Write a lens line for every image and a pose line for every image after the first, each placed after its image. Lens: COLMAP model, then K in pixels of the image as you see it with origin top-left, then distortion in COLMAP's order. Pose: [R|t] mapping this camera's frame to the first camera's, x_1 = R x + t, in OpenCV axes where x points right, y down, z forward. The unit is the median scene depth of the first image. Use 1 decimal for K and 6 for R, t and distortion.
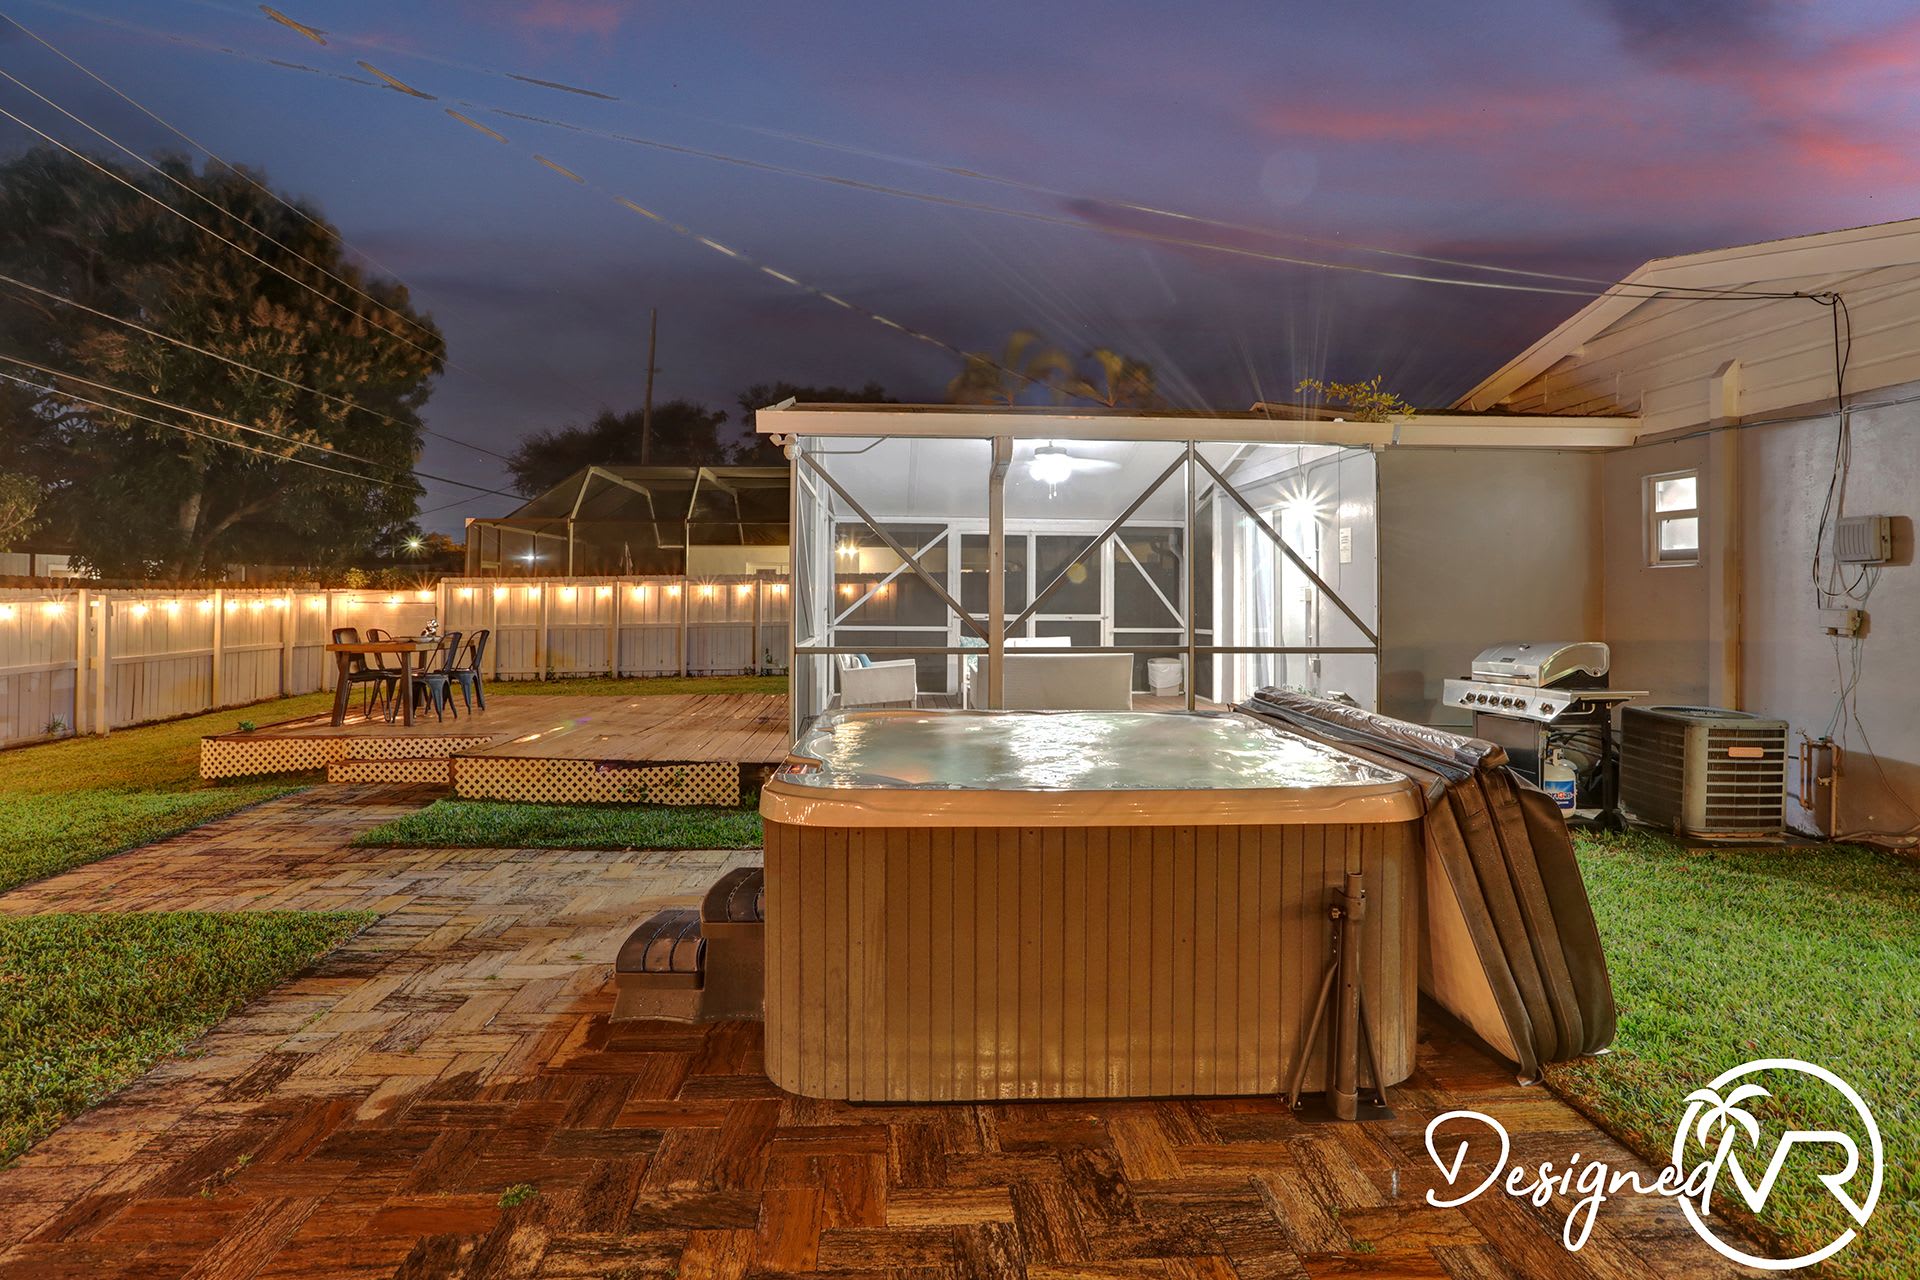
lens RADIAL K [[979.7, 0, 939.0], [0, 979.7, 574.3], [0, 0, 1]] dist [-0.052799, 0.020044]
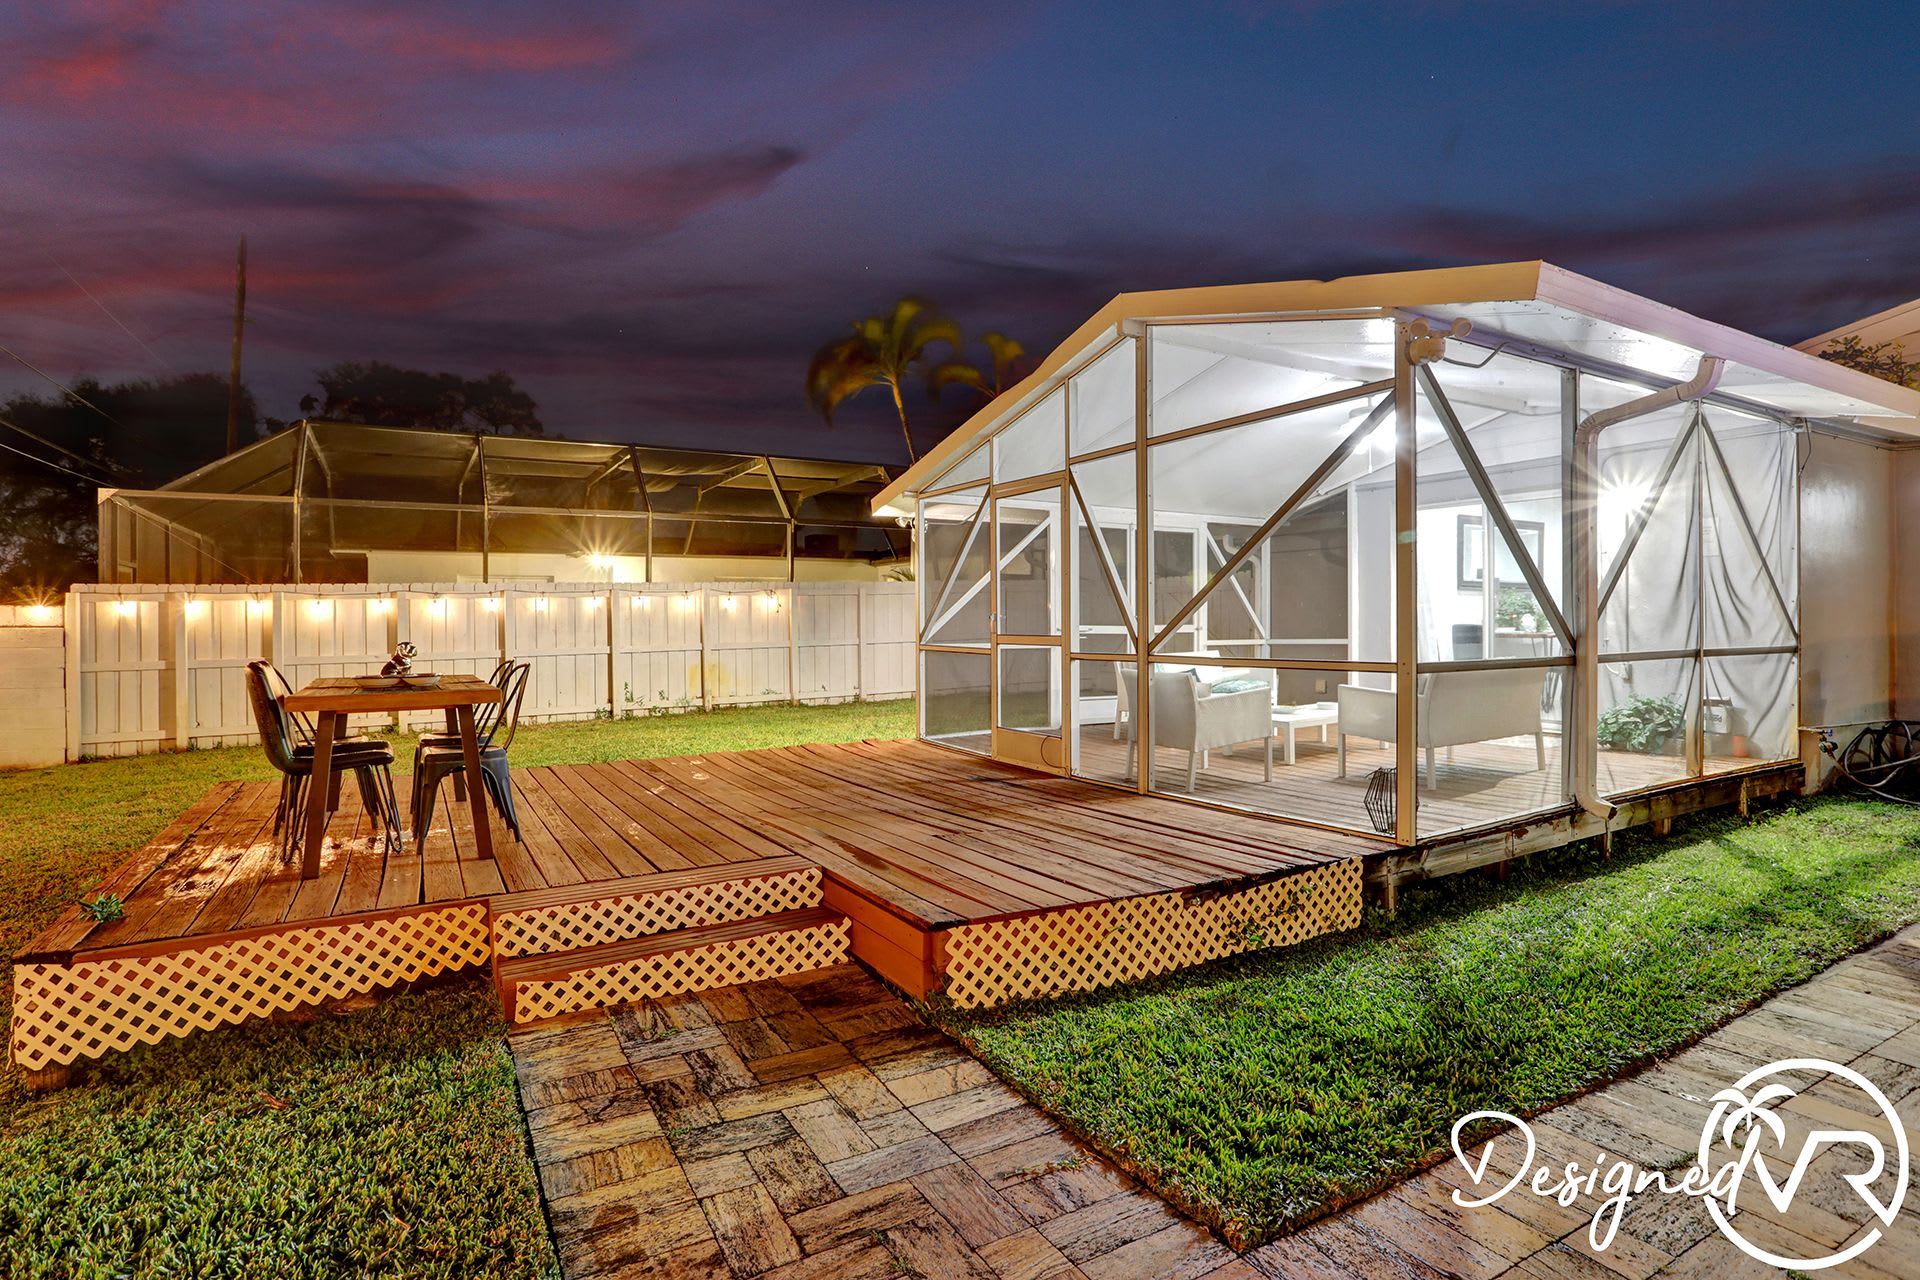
lens RADIAL K [[972.2, 0, 969.2], [0, 972.2, 619.2], [0, 0, 1]] dist [-0.075367, 0.031504]
pose [[0.893647, -0.009772, 0.448664, -0.686491], [0.000810, 0.999796, 0.020163, 0.034264], [-0.448769, -0.017656, 0.893473, 0.584409]]
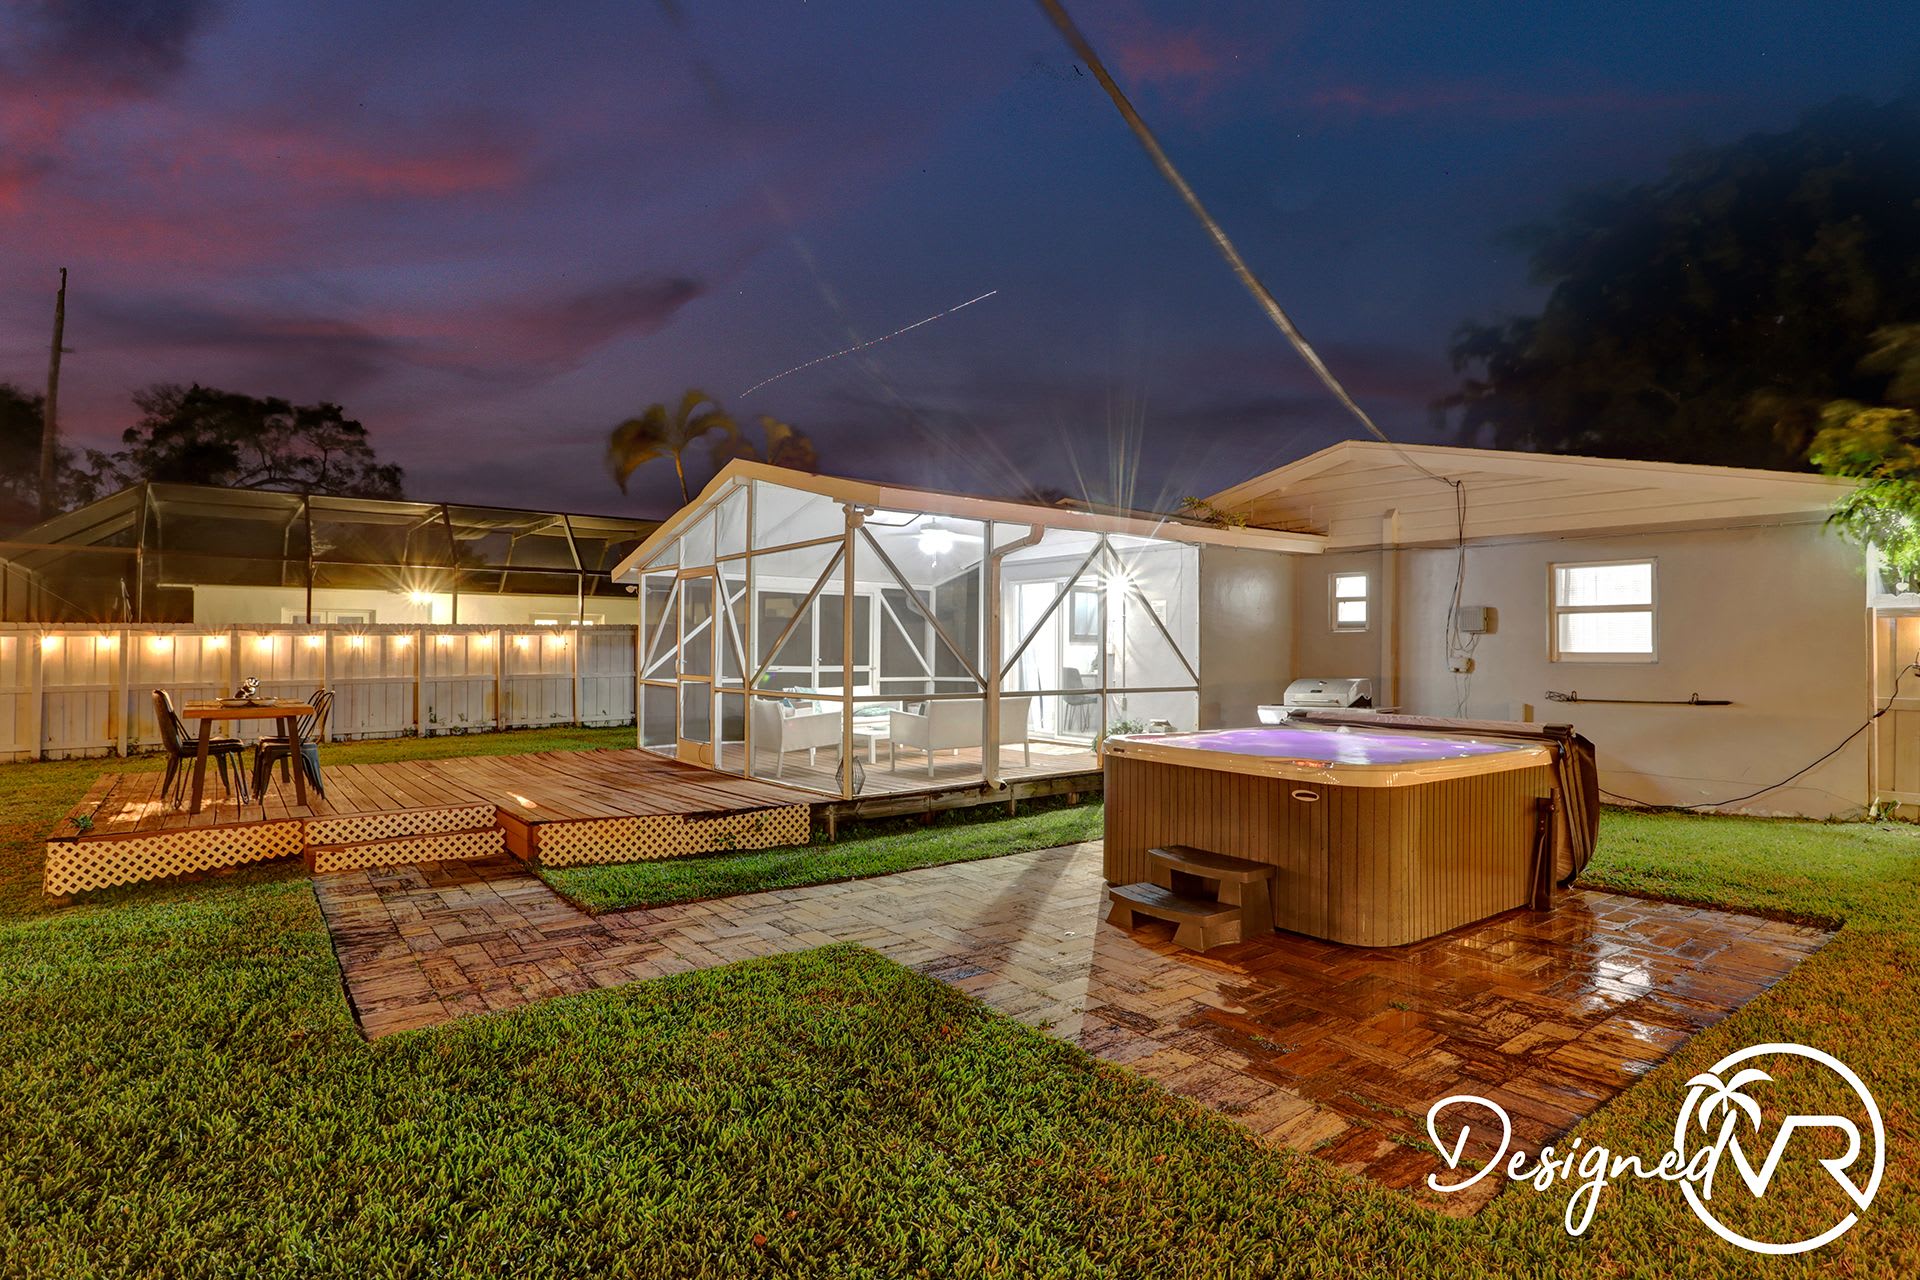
lens RADIAL K [[984.2, 0, 947.7], [0, 984.2, 626.7], [0, 0, 1]] dist [-0.071730, 0.030493]
pose [[0.834559, 0.012457, 0.550778, -0.680959], [-0.013305, 0.999908, -0.002455, -0.003035], [-0.550758, -0.005279, 0.834648, 0.006619]]
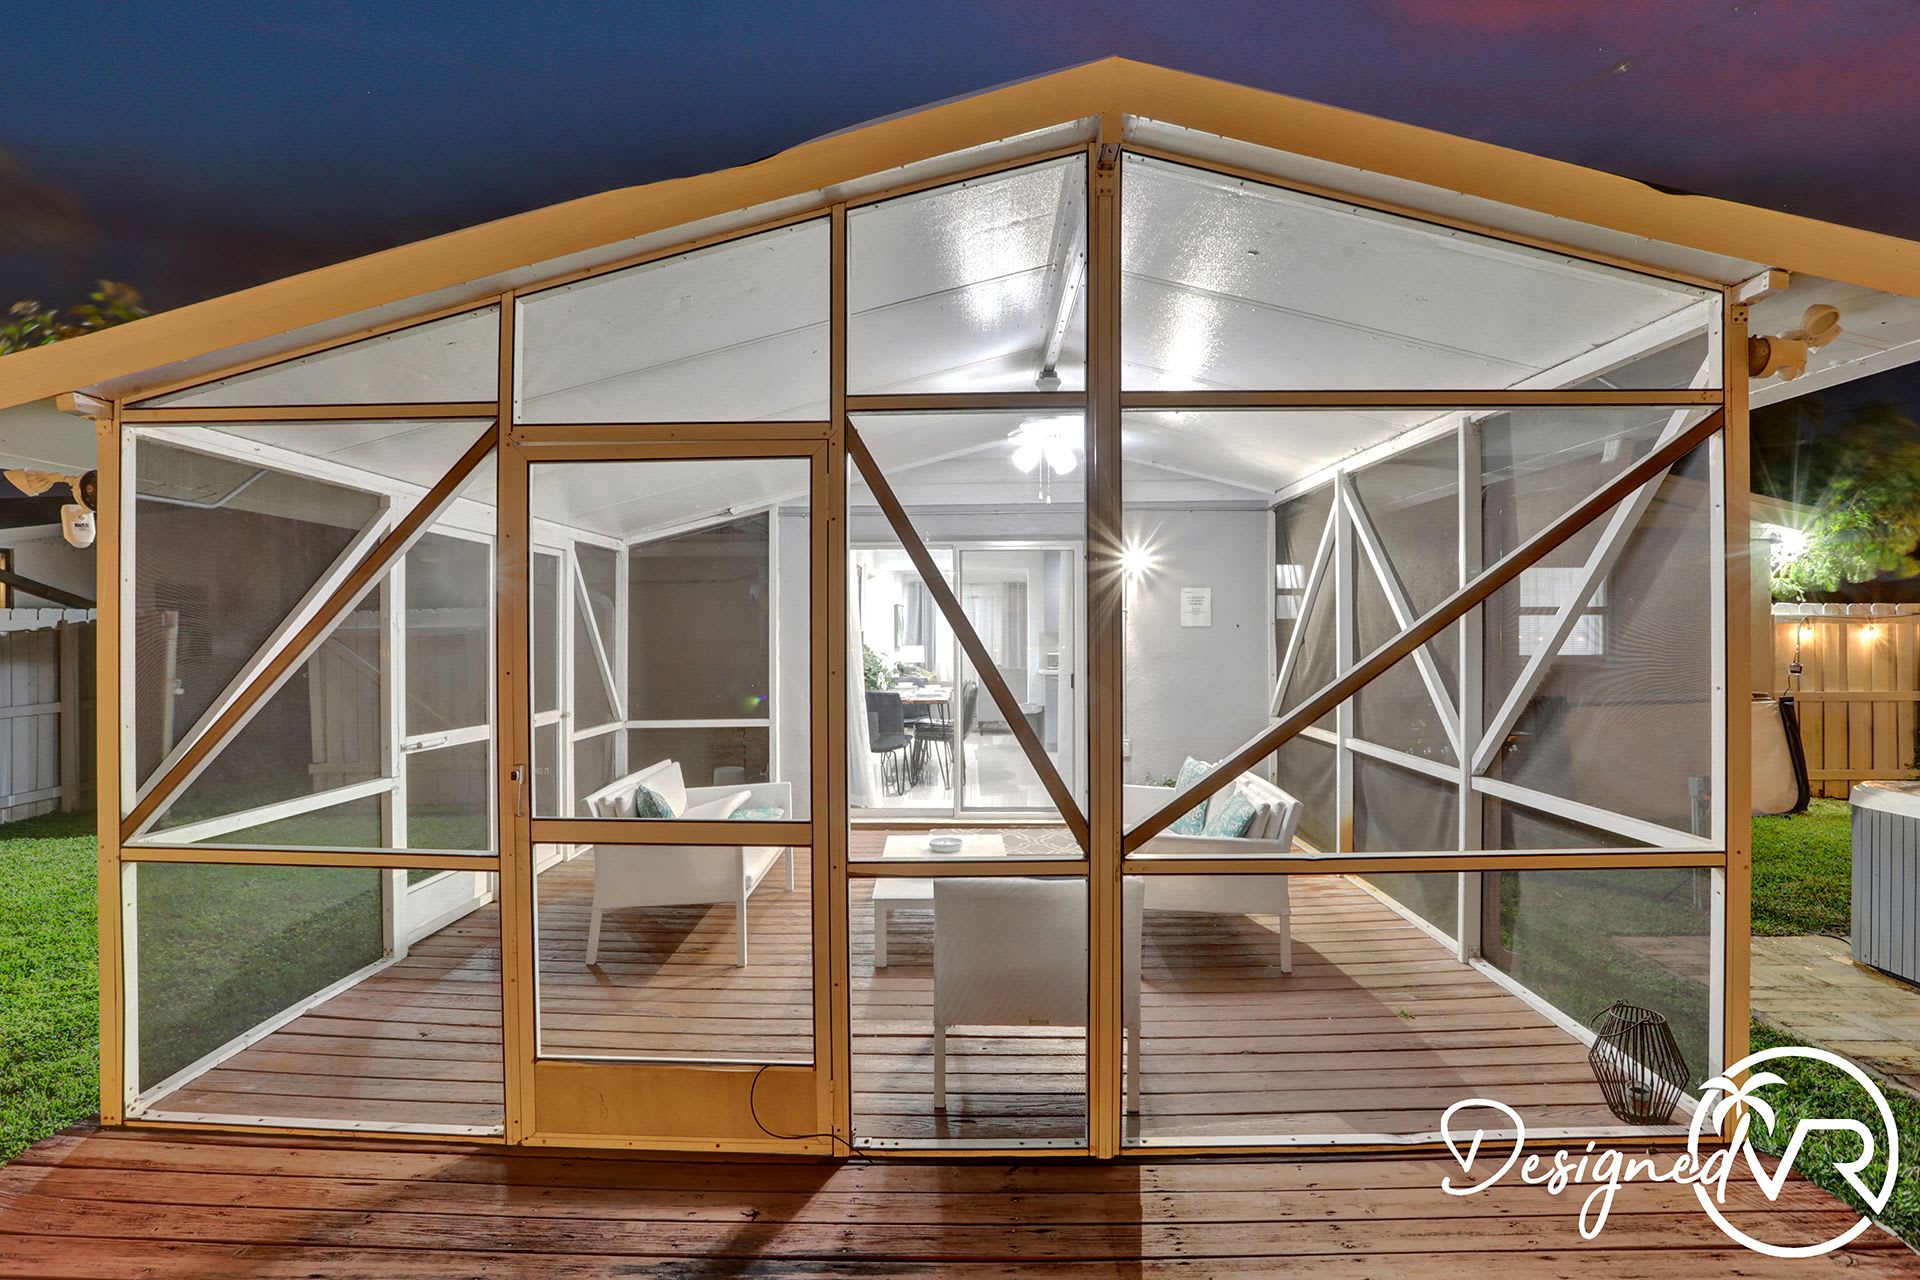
lens RADIAL K [[986.2, 0, 906.1], [0, 986.2, 642.0], [0, 0, 1]] dist [-0.002029, -0.000137]
pose [[0.148033, -0.009901, 0.988933, -0.572969], [-0.020122, 0.999713, 0.013021, -0.007558], [-0.988778, -0.021827, 0.147791, 1.294996]]
